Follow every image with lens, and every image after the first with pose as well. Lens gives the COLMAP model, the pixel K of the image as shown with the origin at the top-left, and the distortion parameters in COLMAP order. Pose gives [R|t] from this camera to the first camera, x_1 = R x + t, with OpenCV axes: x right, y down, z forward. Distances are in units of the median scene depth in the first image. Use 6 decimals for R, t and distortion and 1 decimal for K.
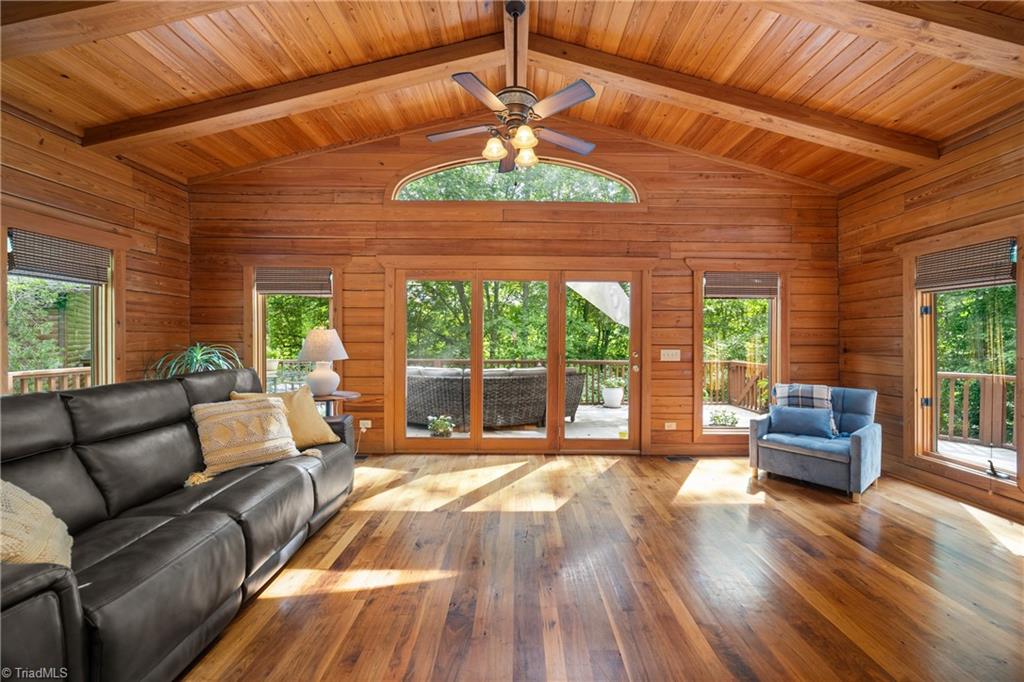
lens RADIAL K [[393.9, 0, 525.8], [0, 393.9, 343.4], [0, 0, 1]] dist [-0.007263, 0.002154]
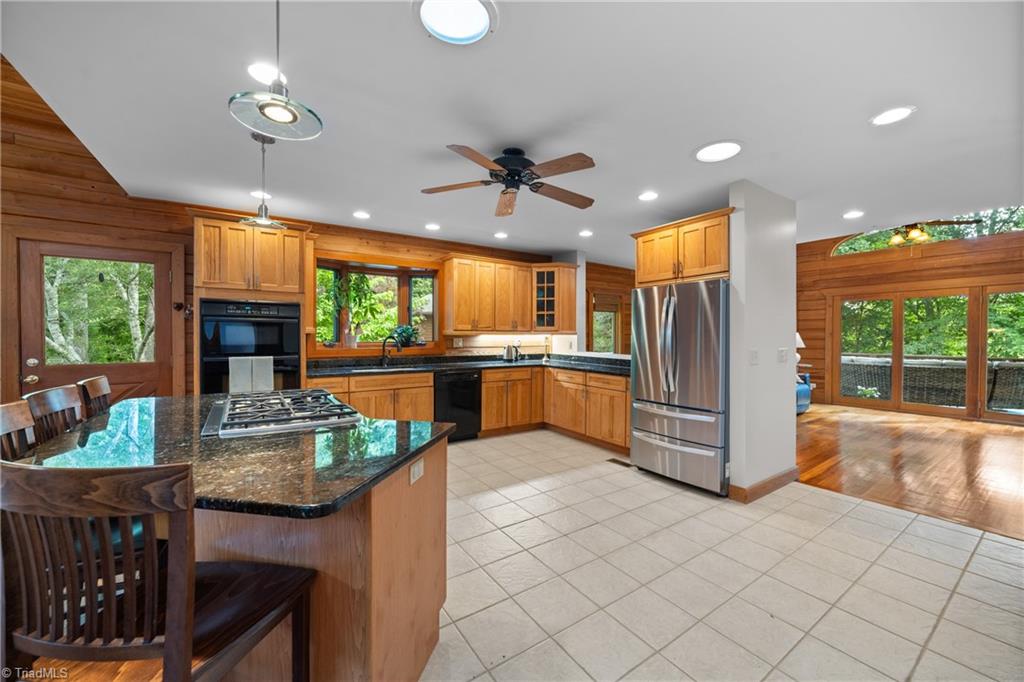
lens RADIAL K [[393.9, 0, 517.9], [0, 393.9, 340.0], [0, 0, 1]] dist [-0.007263, 0.002154]
pose [[0.551700, 0.001949, -0.834040, 0.335517], [-0.005188, 0.999986, -0.001095, 0.009770], [0.834026, 0.004931, 0.551703, -1.085827]]
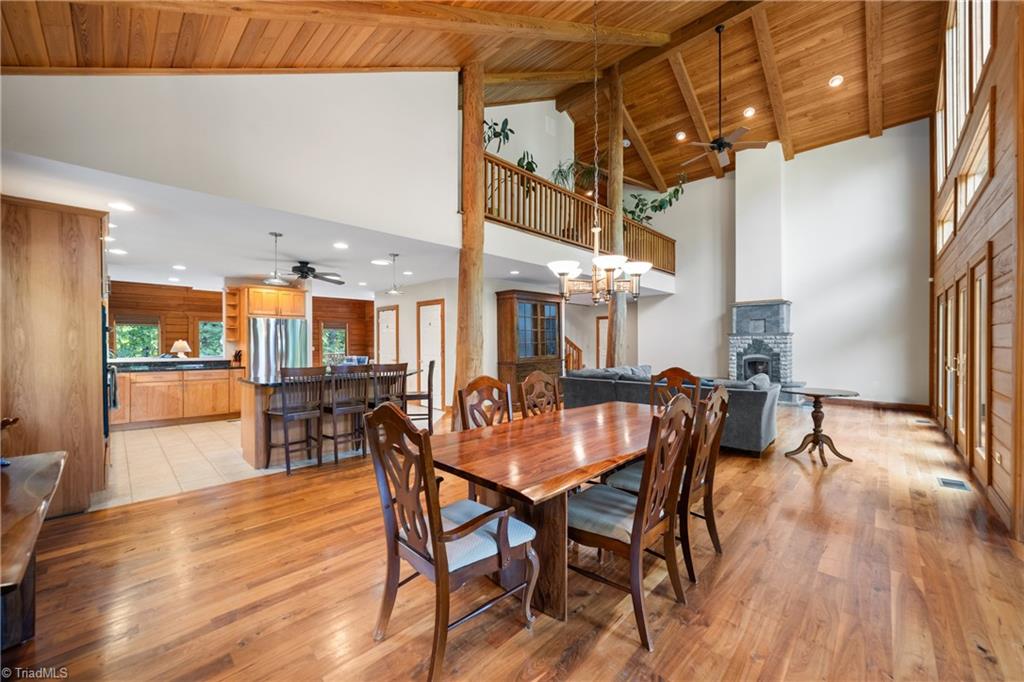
lens RADIAL K [[393.9, 0, 524.3], [0, 393.9, 341.5], [0, 0, 1]] dist [-0.007263, 0.002154]
pose [[0.697547, -0.008644, 0.716487, -0.660968], [0.014810, 0.999888, -0.002356, 0.008916], [-0.716386, 0.012254, 0.697596, -2.307849]]
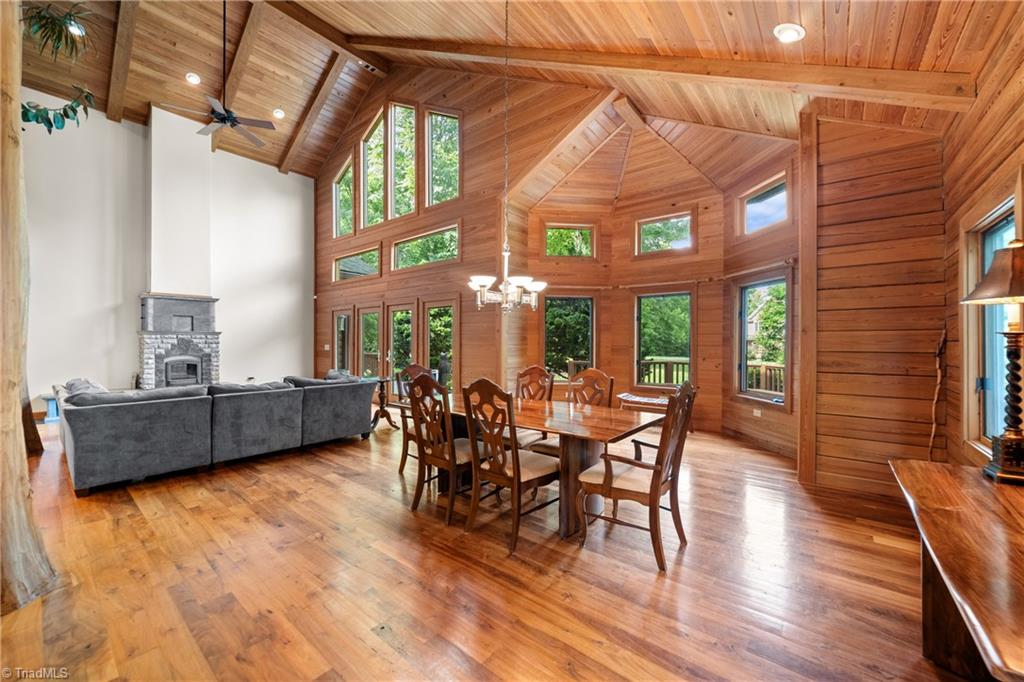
lens RADIAL K [[393.9, 0, 518.1], [0, 393.9, 343.6], [0, 0, 1]] dist [-0.007263, 0.002154]
pose [[-0.771577, -0.012802, 0.636007, -0.658319], [-0.002075, 0.999843, 0.017608, -0.001178], [-0.636132, 0.012267, -0.771483, -1.352331]]
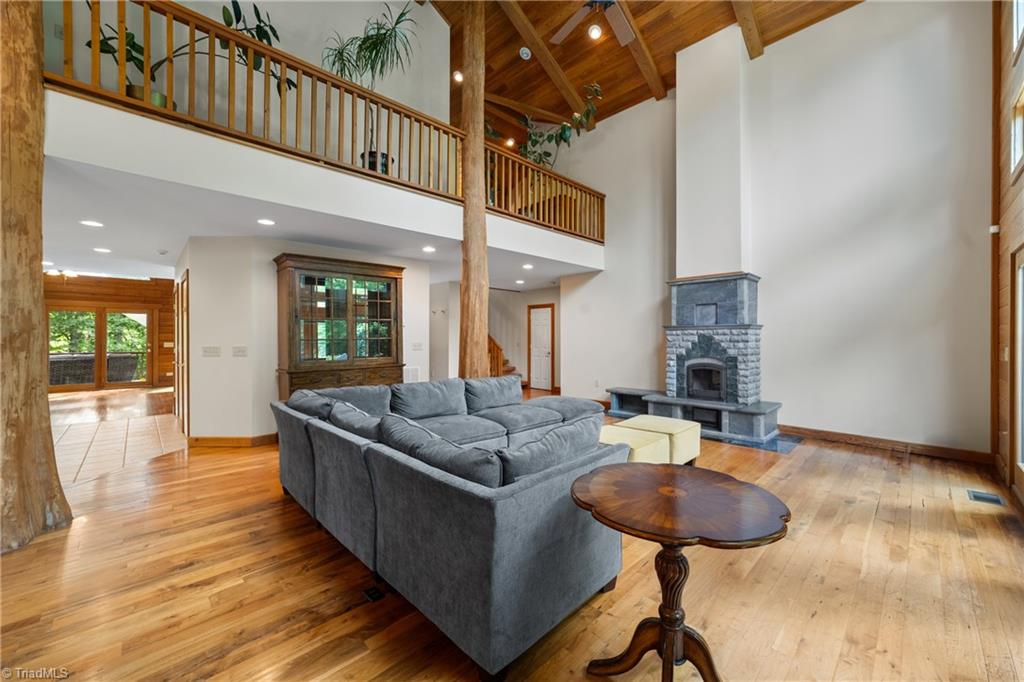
lens RADIAL K [[393.9, 0, 526.3], [0, 393.9, 335.4], [0, 0, 1]] dist [-0.007263, 0.002154]
pose [[0.723382, -0.004111, 0.690436, 0.293256], [0.012179, 0.999903, -0.006806, 0.013775], [-0.690341, 0.013332, 0.723361, -2.290521]]
